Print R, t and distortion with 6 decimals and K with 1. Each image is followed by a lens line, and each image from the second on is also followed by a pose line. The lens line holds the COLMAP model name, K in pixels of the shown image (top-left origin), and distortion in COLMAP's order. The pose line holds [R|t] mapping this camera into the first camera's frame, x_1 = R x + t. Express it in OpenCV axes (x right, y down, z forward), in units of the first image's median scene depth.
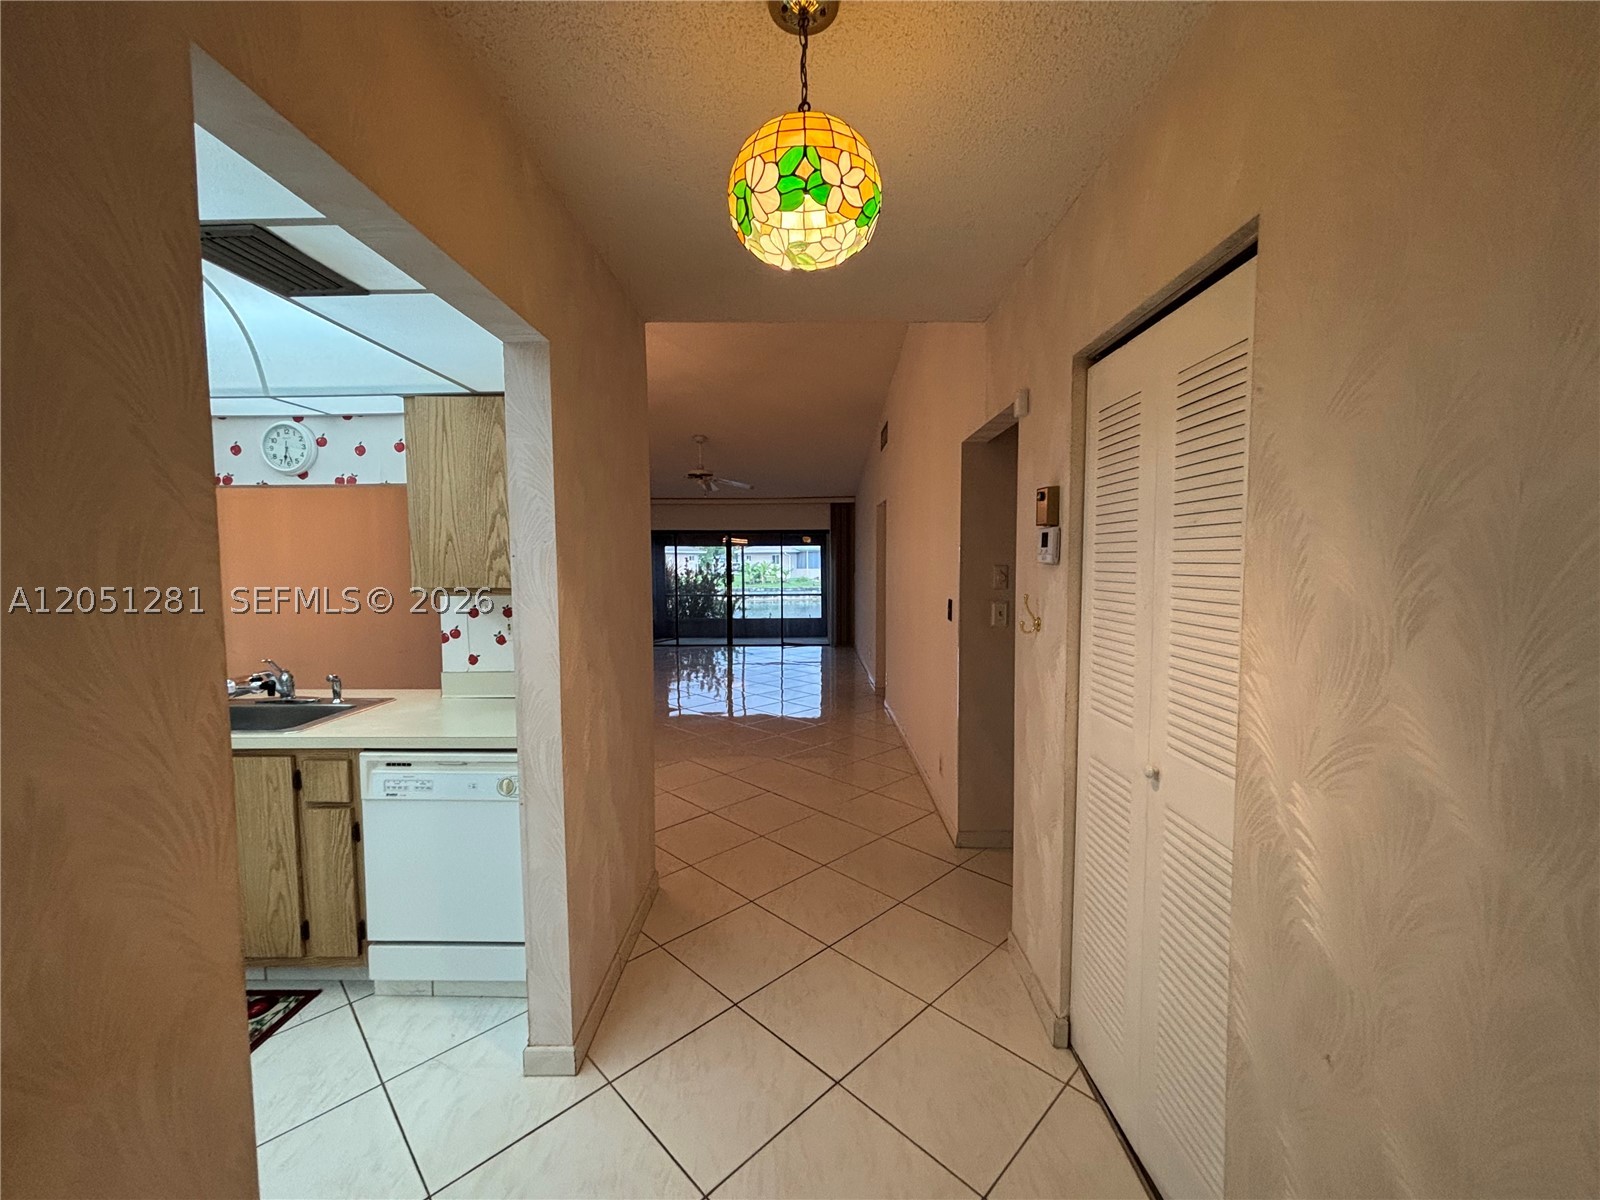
lens RADIAL K [[643.2, 0, 789.5], [0, 643.2, 599.0], [0, 0, 1]] dist [-0.001123, 0.000266]
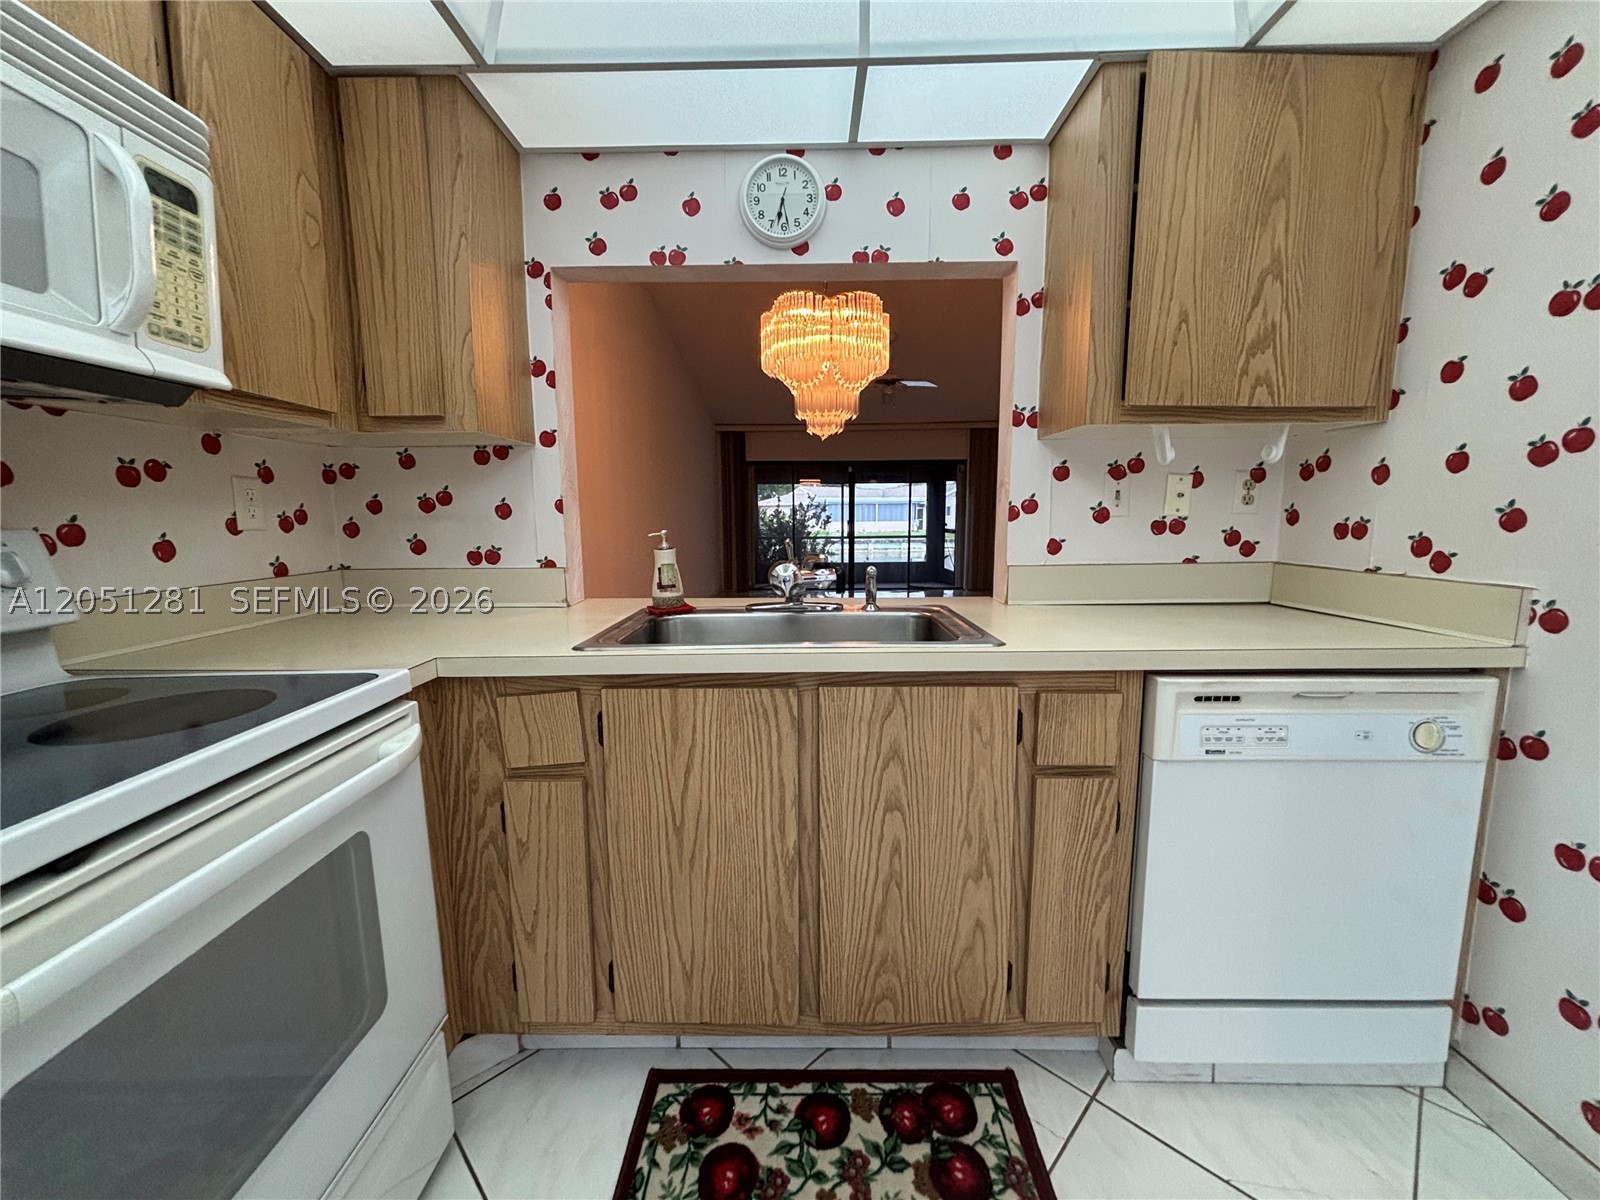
lens RADIAL K [[643.2, 0, 789.4], [0, 643.2, 599.0], [0, 0, 1]] dist [-0.001123, 0.000266]
pose [[0.999934, -0.001797, 0.011352, -0.770243], [0.001011, 0.997624, 0.068890, 0.102672], [-0.011449, -0.068874, 0.997560, 0.352308]]
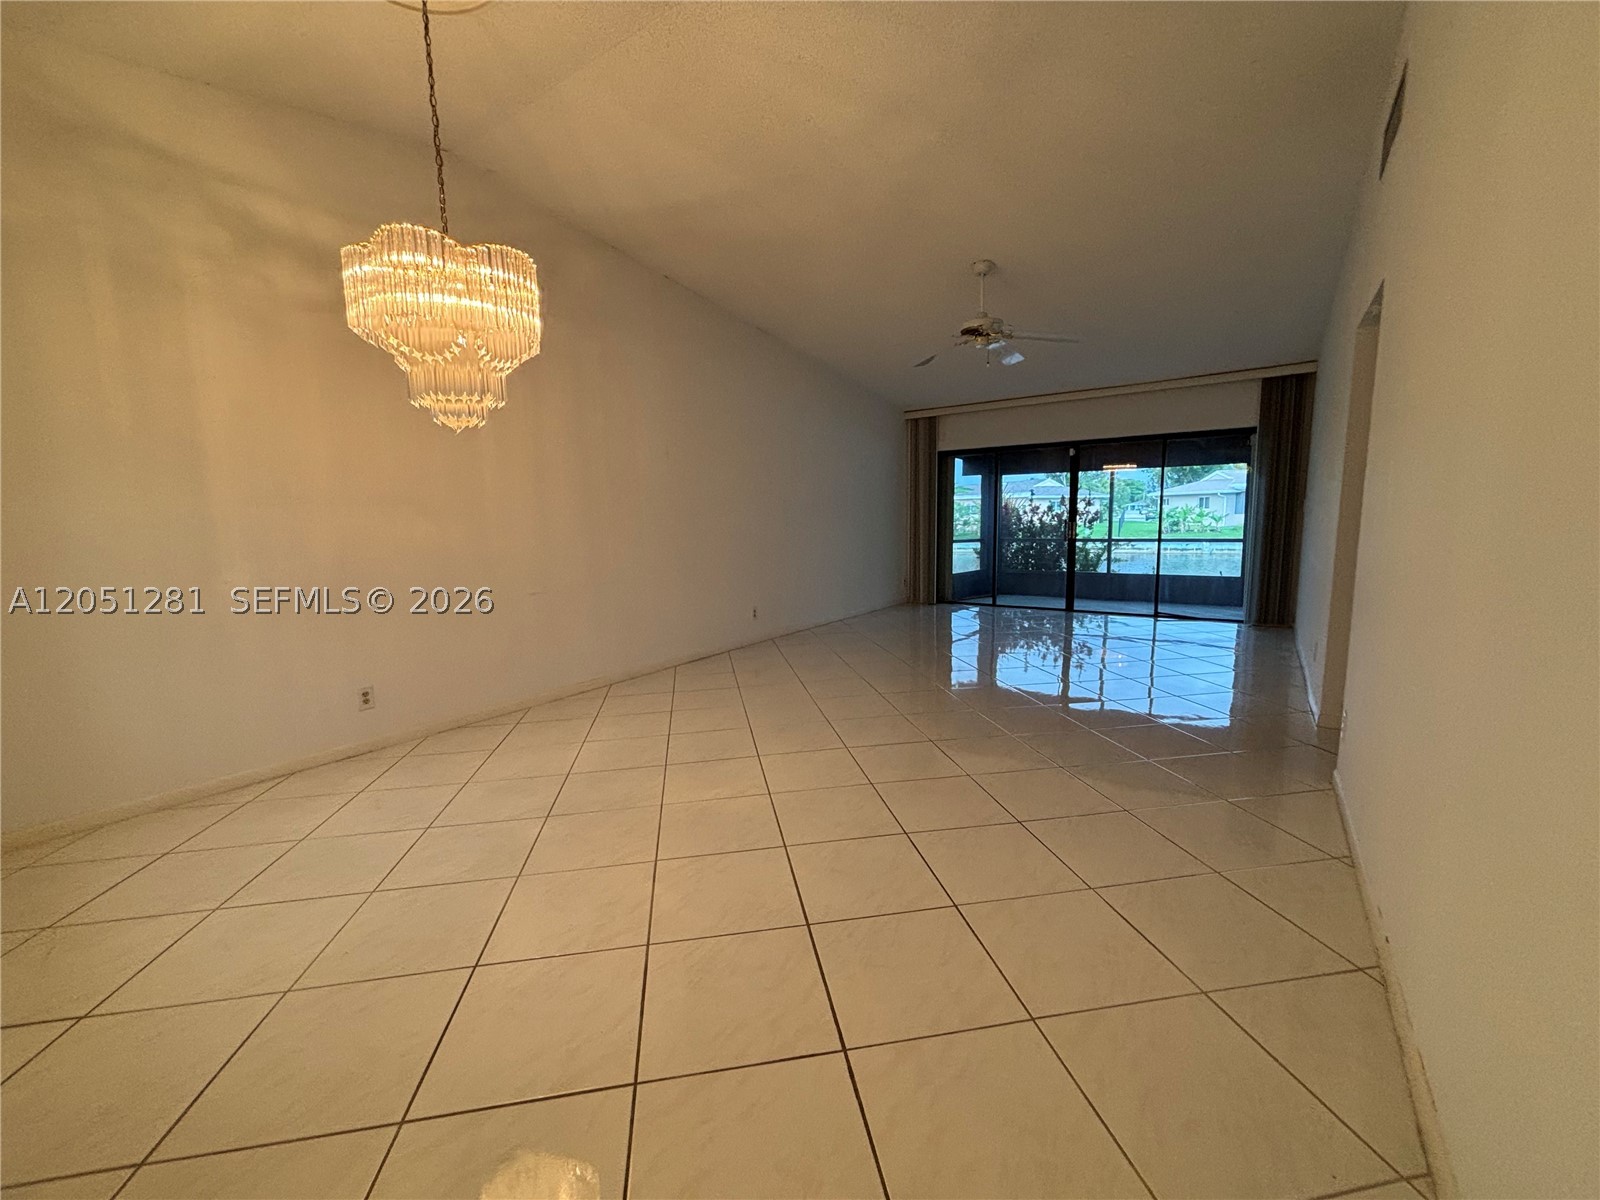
lens RADIAL K [[643.2, 0, 805.8], [0, 643.2, 599.5], [0, 0, 1]] dist [-0.001123, 0.000266]
pose [[0.834754, 0.062714, -0.547040, 0.194614], [-0.020270, 0.996319, 0.083290, 0.033596], [0.550250, -0.058438, 0.832953, 1.098790]]
